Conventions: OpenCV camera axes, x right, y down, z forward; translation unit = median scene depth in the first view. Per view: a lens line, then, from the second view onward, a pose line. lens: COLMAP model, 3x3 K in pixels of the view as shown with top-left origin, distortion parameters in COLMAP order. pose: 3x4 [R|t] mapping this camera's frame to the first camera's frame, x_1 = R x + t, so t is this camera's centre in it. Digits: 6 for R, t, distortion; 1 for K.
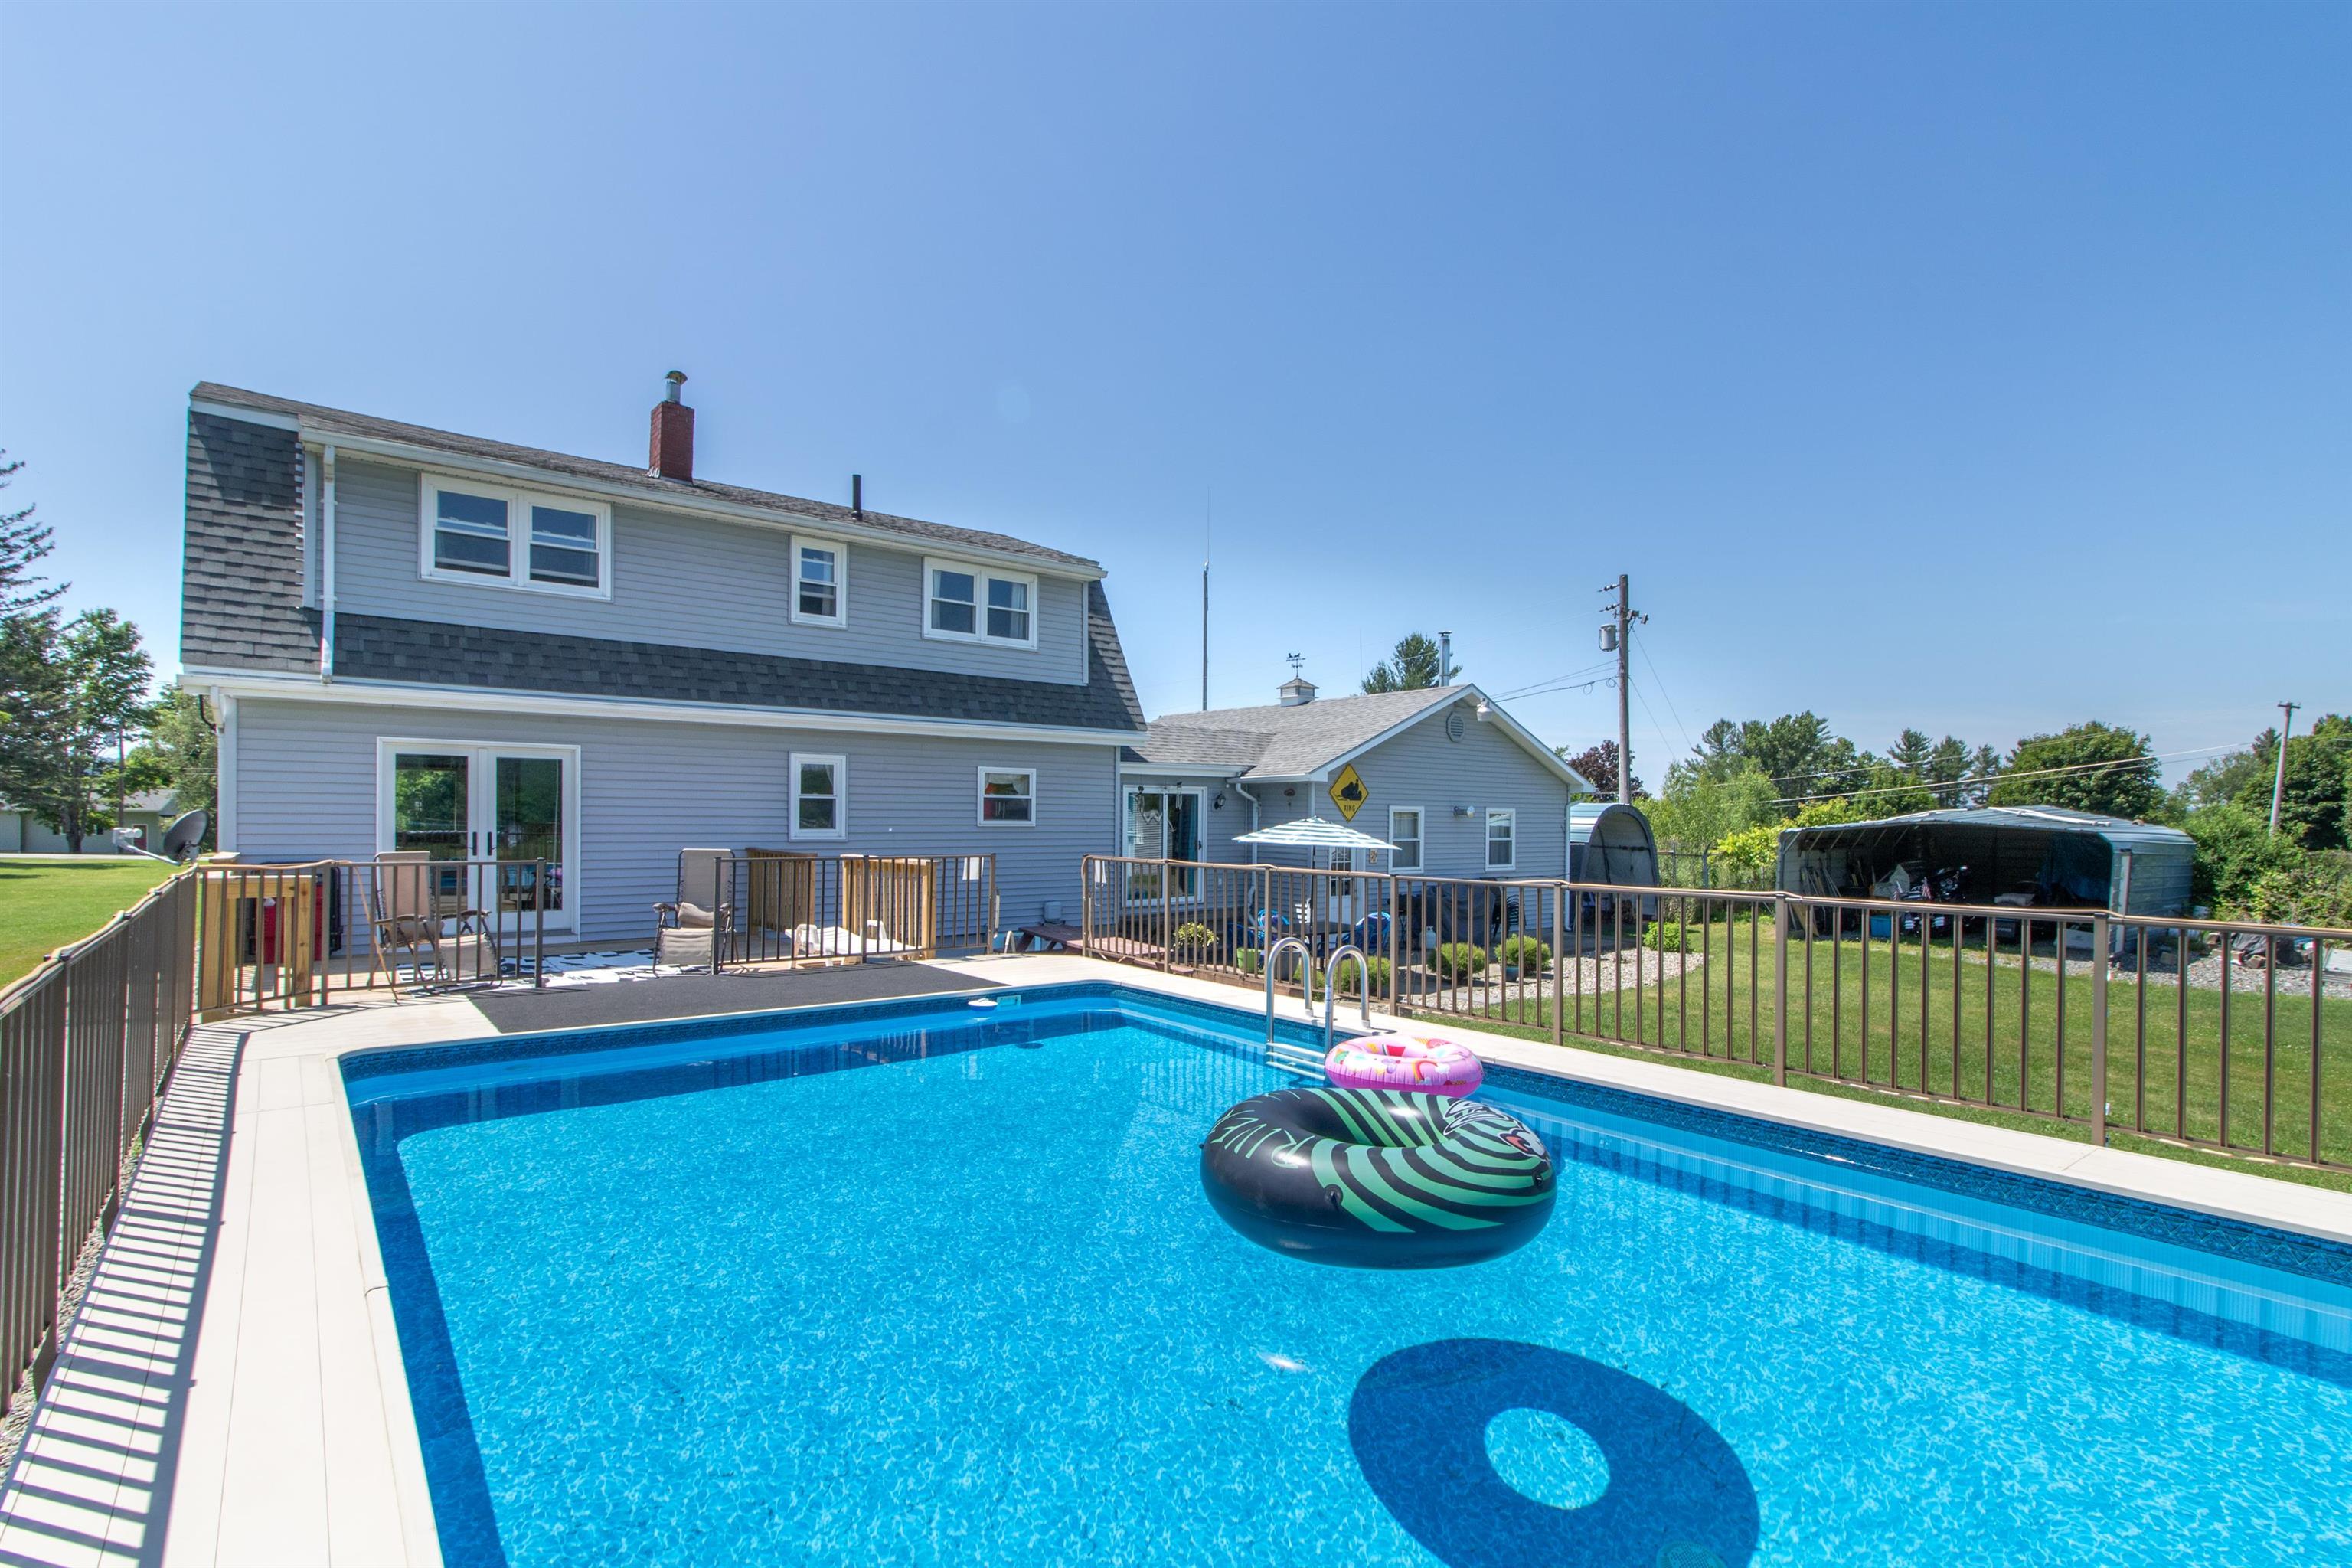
lens RADIAL K [[1099.7, 0, 1165.9], [0, 1099.7, 821.7], [0, 0, 1]] dist [0.006624, -0.001313]
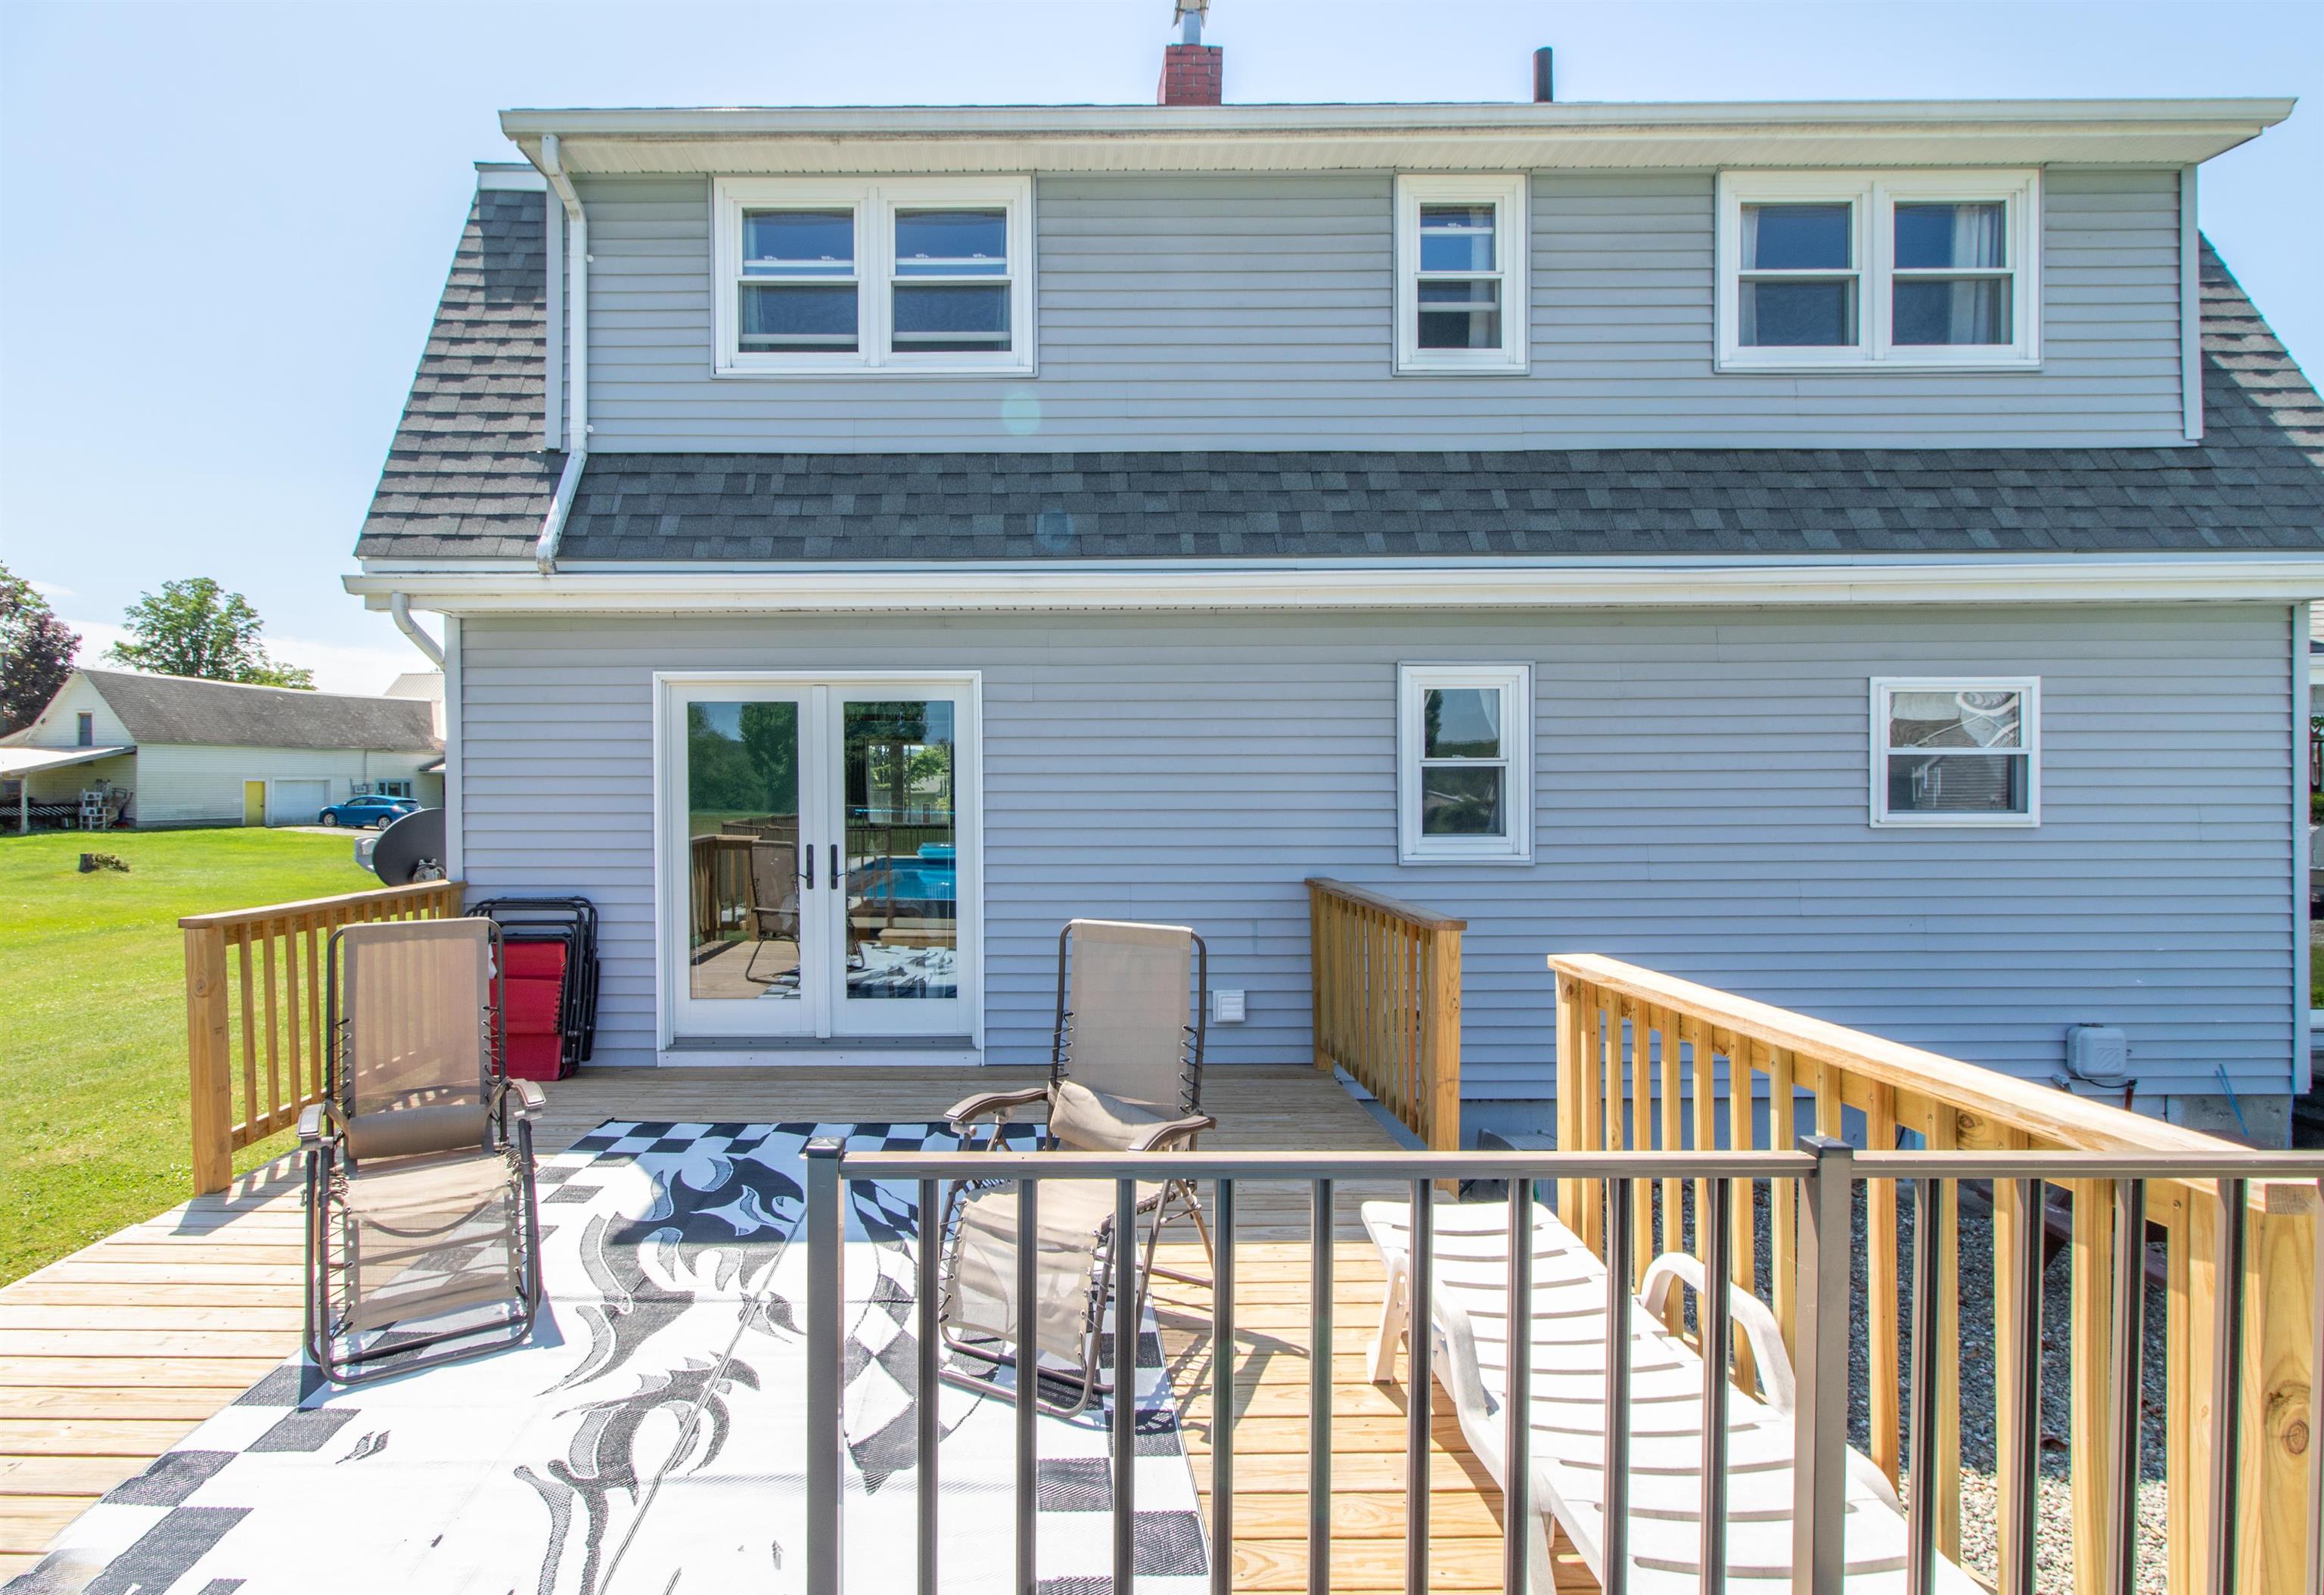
lens RADIAL K [[1146.9, 0, 1047.7], [0, 1146.9, 794.8], [0, 0, 1]] dist [0.003091, 0.000891]
pose [[0.797636, -0.008431, -0.603080, -0.192568], [0.009243, 0.999956, -0.001754, -0.011778], [0.603068, -0.004175, 0.797679, 0.596414]]
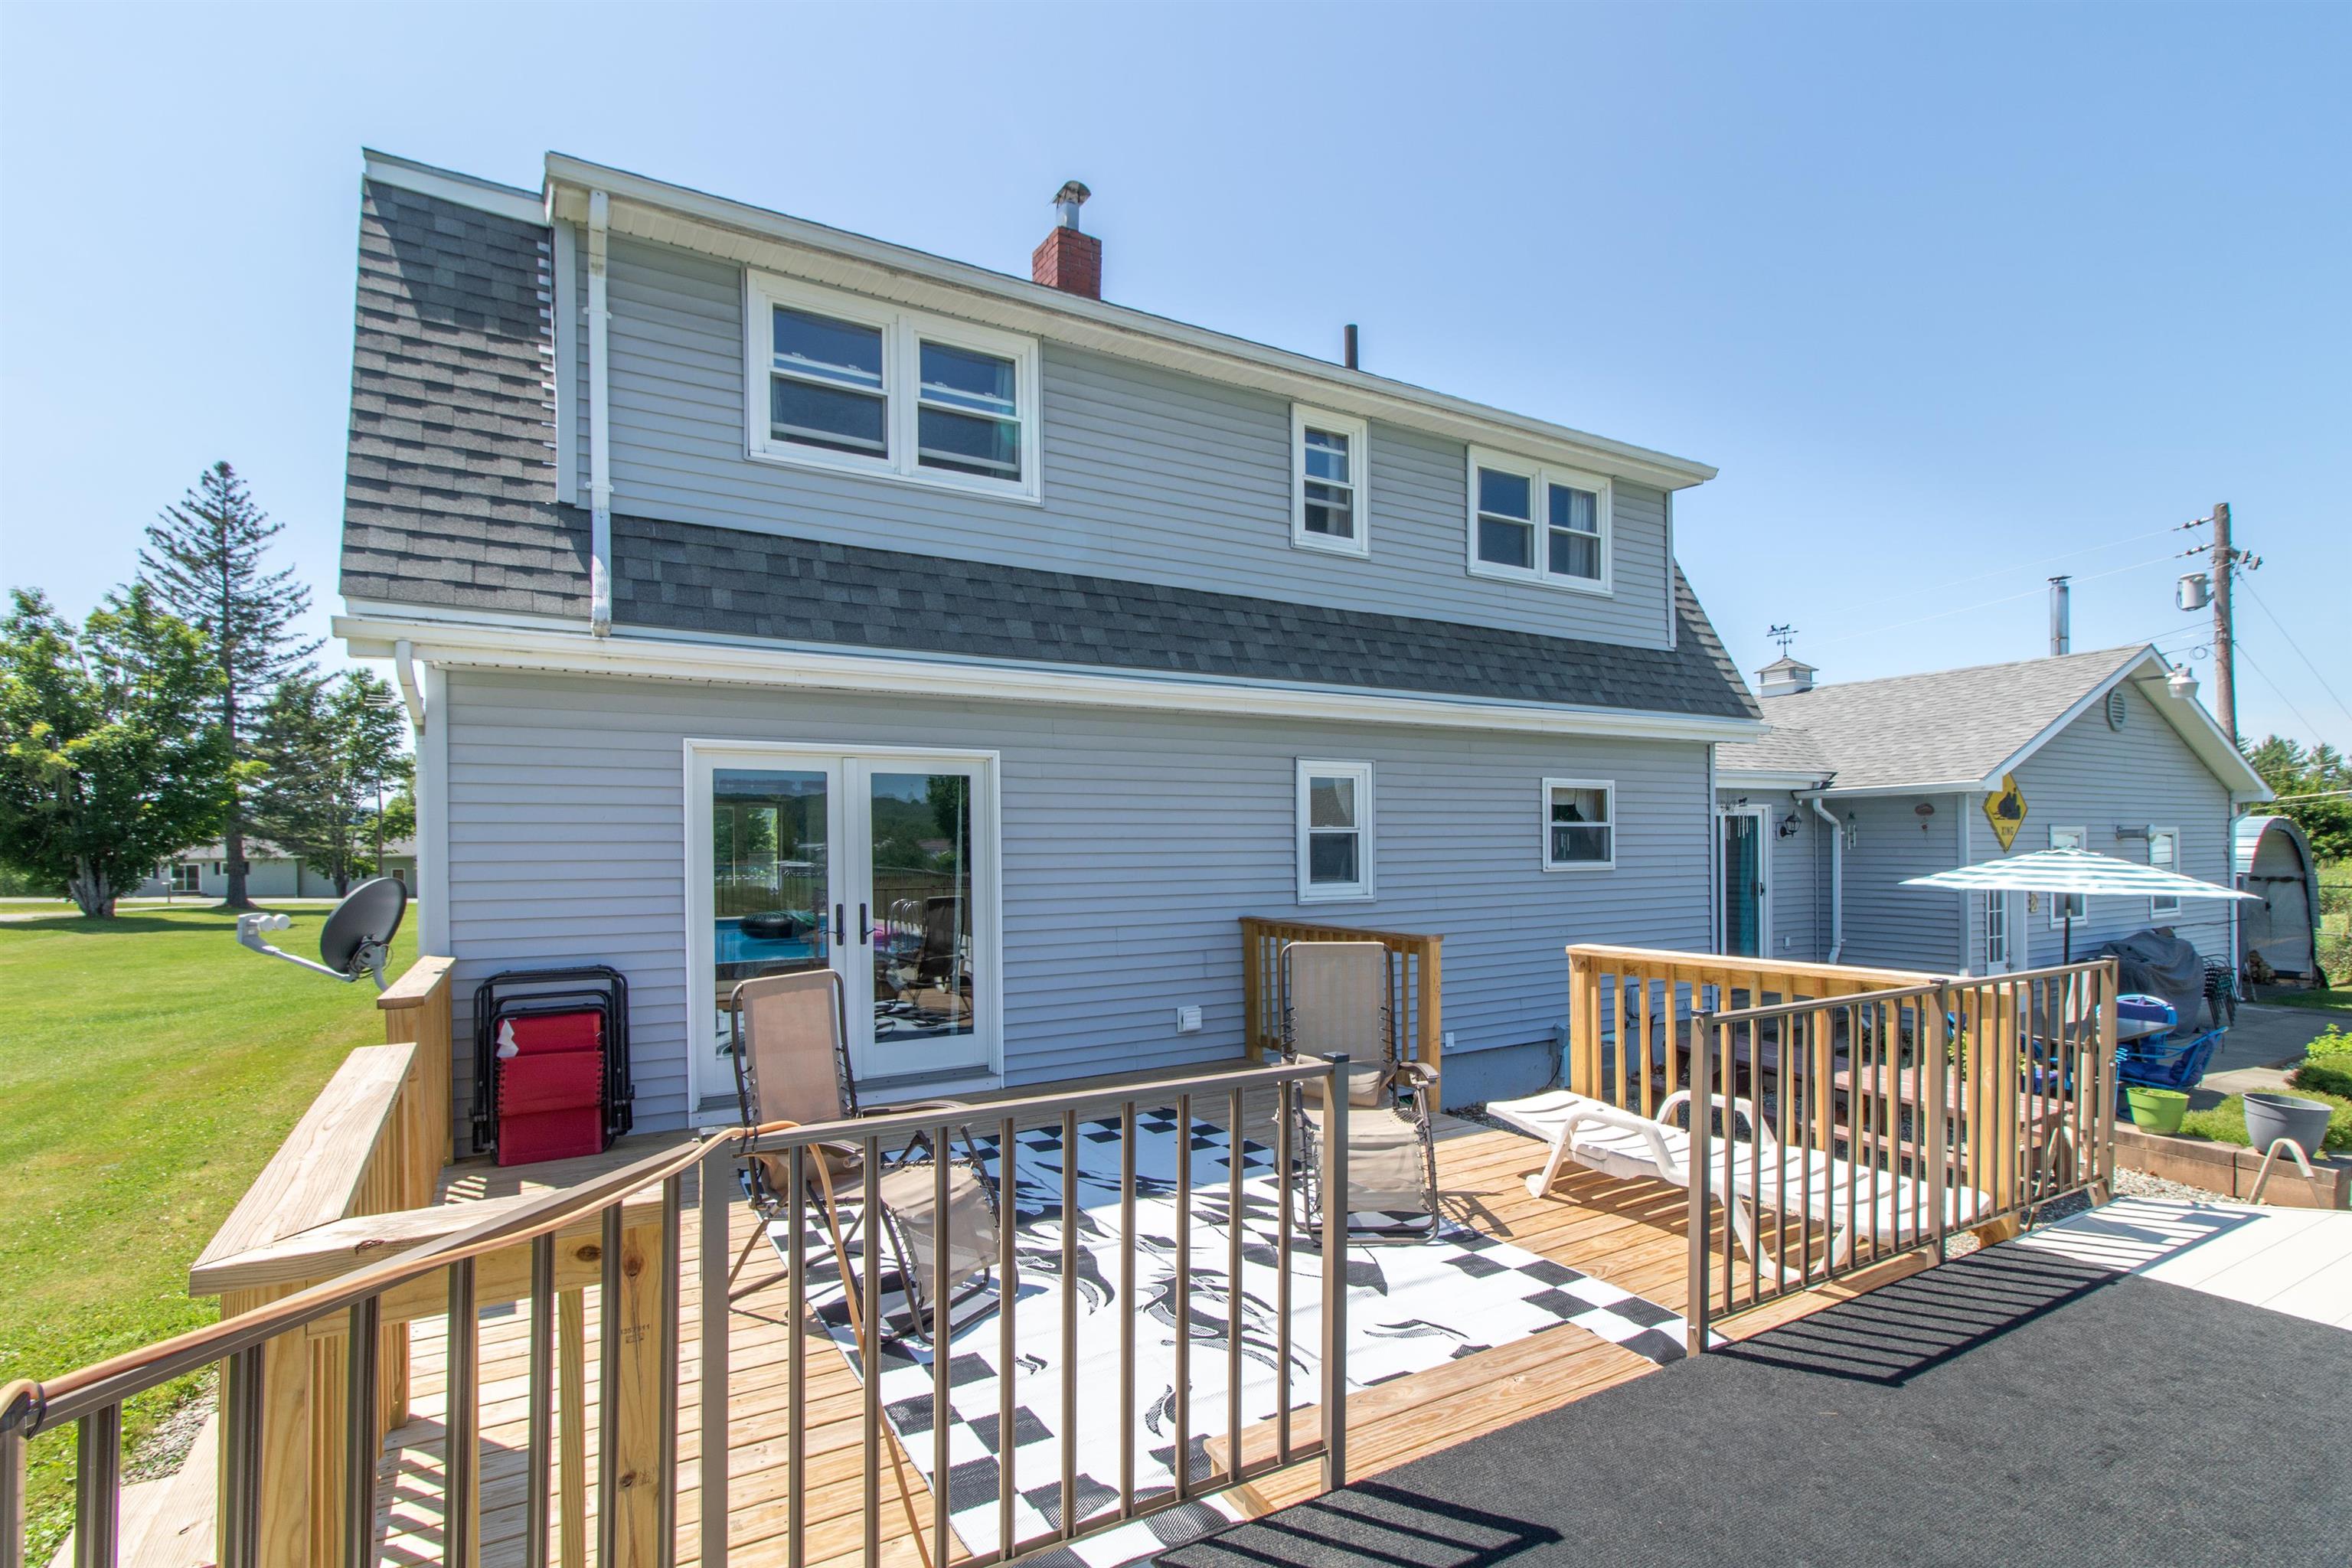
lens RADIAL K [[1099.7, 0, 1236.8], [0, 1099.7, 846.6], [0, 0, 1]] dist [0.006624, -0.001313]
pose [[0.994866, -0.019094, -0.099386, -0.345867], [0.018853, 0.999817, -0.003364, -0.014160], [0.099432, 0.001473, 0.995043, 0.428500]]
